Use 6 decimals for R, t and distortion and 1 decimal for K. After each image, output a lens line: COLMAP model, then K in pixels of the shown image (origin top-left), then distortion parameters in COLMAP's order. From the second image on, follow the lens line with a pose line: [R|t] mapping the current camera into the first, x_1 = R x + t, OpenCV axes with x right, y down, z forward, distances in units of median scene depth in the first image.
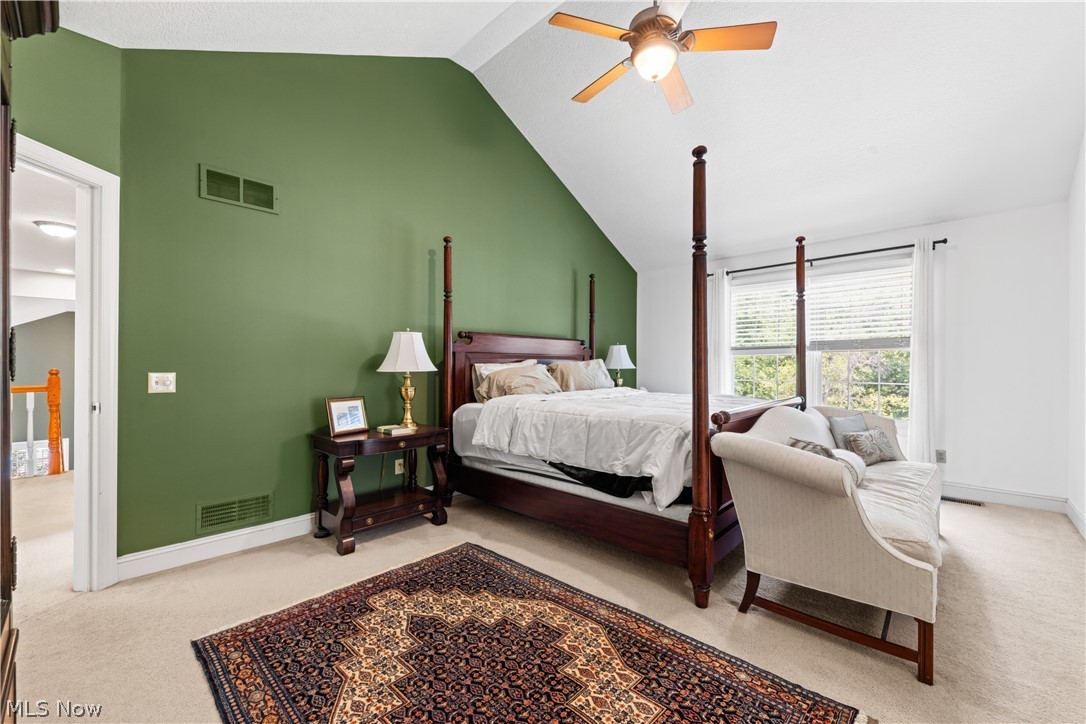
lens RADIAL K [[436.4, 0, 566.0], [0, 436.4, 358.8], [0, 0, 1]] dist [0.013383, -0.000837]
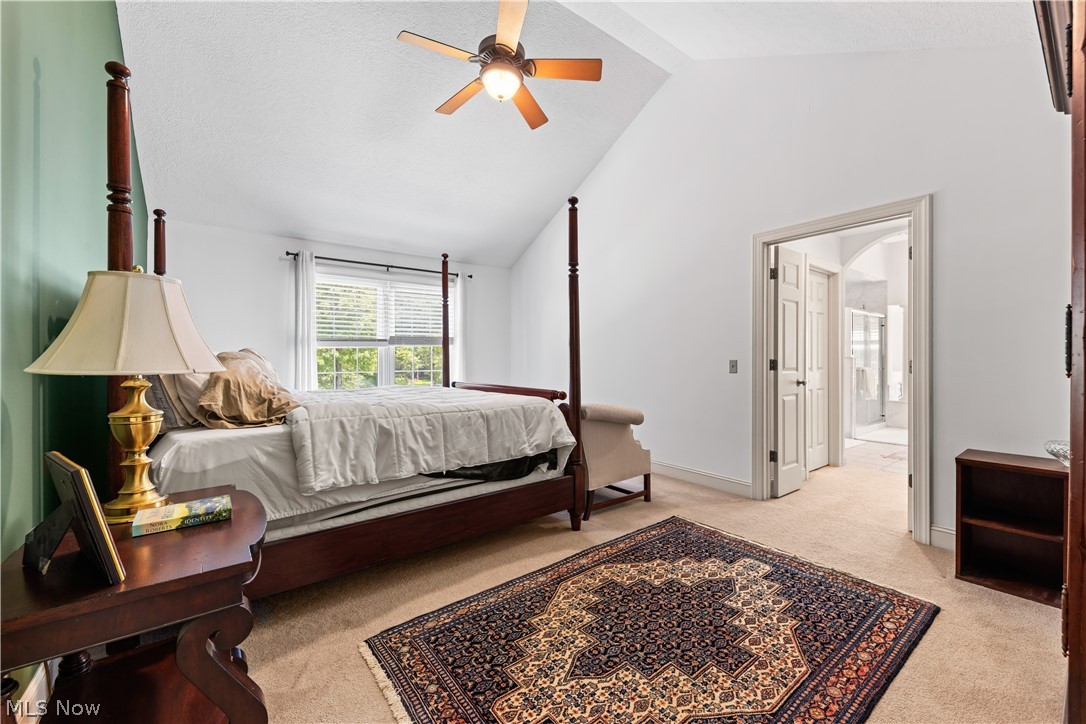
lens RADIAL K [[436.4, 0, 537.0], [0, 436.4, 355.1], [0, 0, 1]] dist [0.013383, -0.000837]
pose [[0.184421, 0.002238, 0.982845, -1.073203], [-0.009903, 0.999951, -0.000418, 0.013392], [-0.982797, -0.009656, 0.184434, 0.871506]]
